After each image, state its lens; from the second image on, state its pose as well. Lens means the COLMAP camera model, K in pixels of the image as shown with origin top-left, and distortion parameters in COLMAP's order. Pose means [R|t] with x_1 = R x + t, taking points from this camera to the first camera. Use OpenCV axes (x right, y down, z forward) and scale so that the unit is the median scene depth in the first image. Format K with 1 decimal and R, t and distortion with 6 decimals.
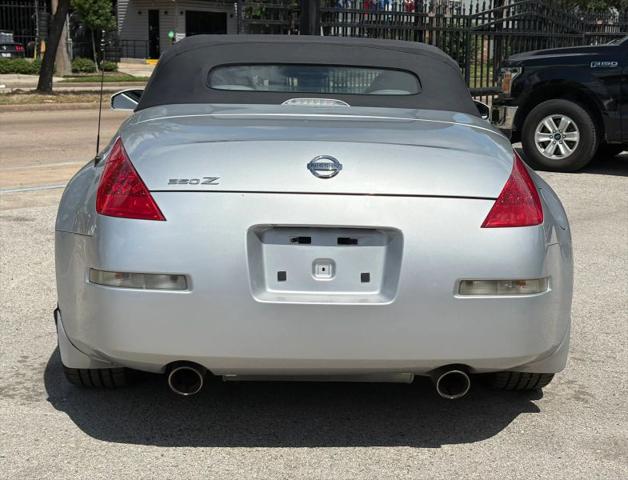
lens RADIAL K [[922.4, 0, 256.0], [0, 922.4, 239.5], [0, 0, 1]] dist [0.052706, 0.100870]
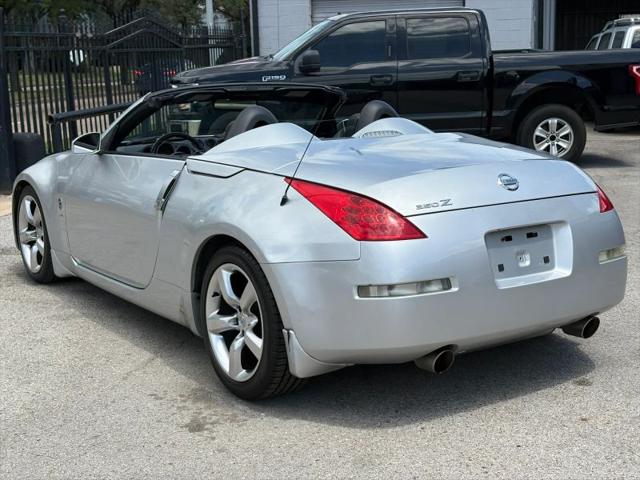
lens RADIAL K [[908.5, 0, 320.0], [0, 908.5, 240.0], [0, 0, 1]] dist [0.140086, -0.621449]
pose [[0.870748, -0.137972, 0.471976, -0.656303], [0.139375, 0.989716, 0.032190, -0.063144], [-0.471563, 0.037752, 0.881024, -0.026431]]
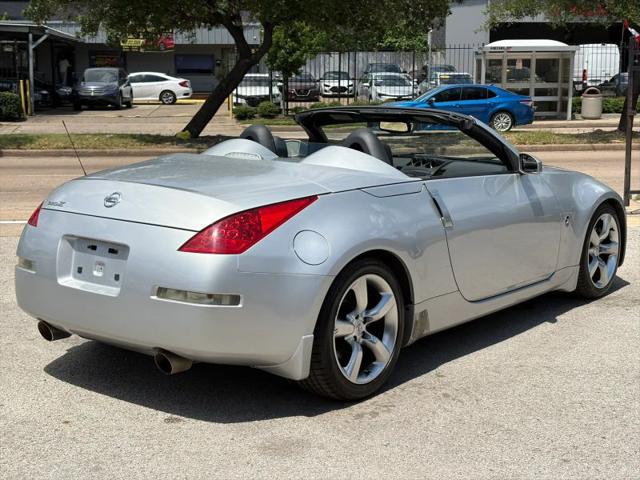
lens RADIAL K [[908.5, 0, 320.0], [0, 908.5, 240.0], [0, 0, 1]] dist [0.140086, -0.621449]
pose [[0.759174, 0.084856, -0.645333, 1.037471], [-0.107523, 0.994194, 0.004237, -0.046487], [0.641945, 0.066171, 0.763890, 0.090046]]
